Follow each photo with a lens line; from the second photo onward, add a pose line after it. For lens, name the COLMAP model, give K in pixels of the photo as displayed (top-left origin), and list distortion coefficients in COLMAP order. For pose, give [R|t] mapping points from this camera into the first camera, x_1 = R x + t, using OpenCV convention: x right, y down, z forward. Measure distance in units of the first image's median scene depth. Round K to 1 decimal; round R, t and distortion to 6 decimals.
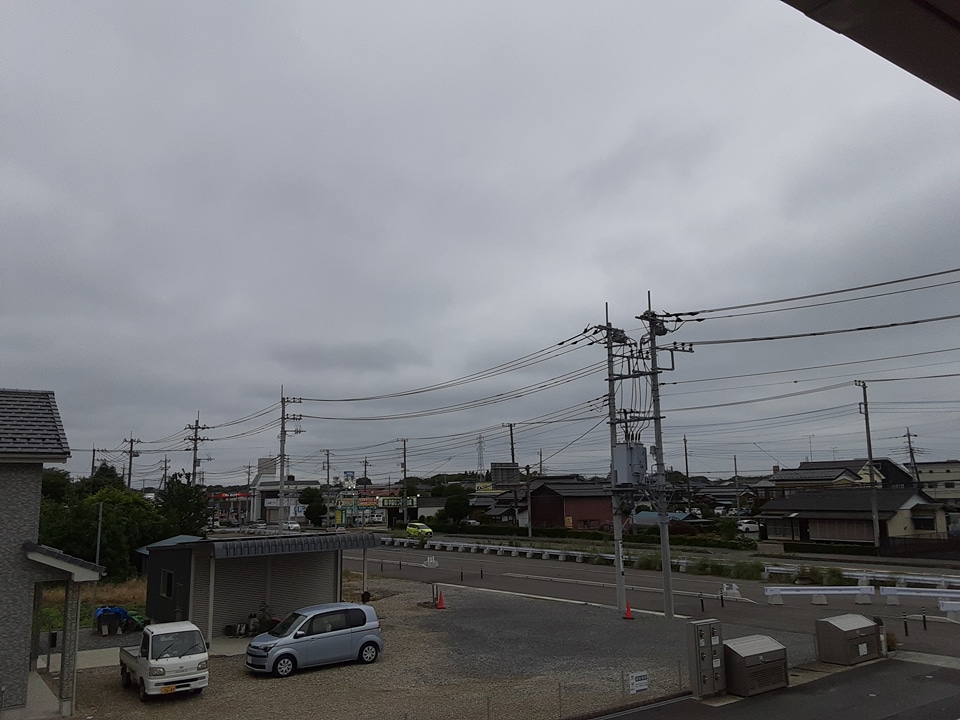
lens RADIAL K [[790.8, 0, 480.0], [0, 790.8, 360.0], [0, 0, 1]] dist [0.110623, -0.130170]
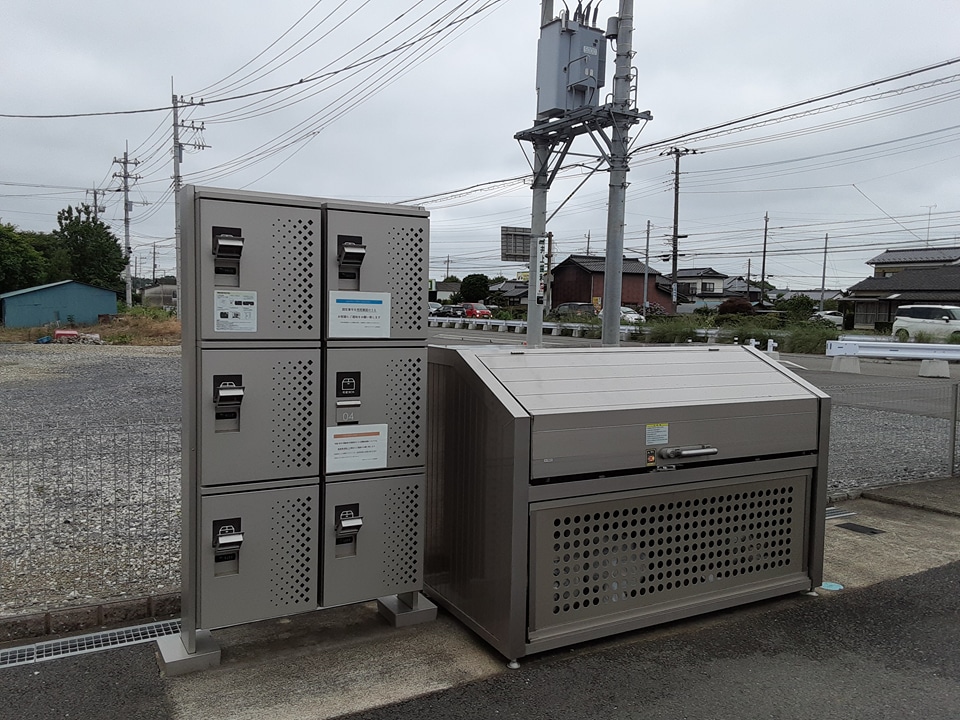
lens RADIAL K [[790.8, 0, 480.0], [0, 790.8, 360.0], [0, 0, 1]] dist [0.110623, -0.130170]
pose [[0.993915, 0.044628, -0.100703, 0.107714], [-0.020102, 0.972384, 0.232521, 0.104307], [0.108299, -0.229081, 0.967364, 0.276394]]
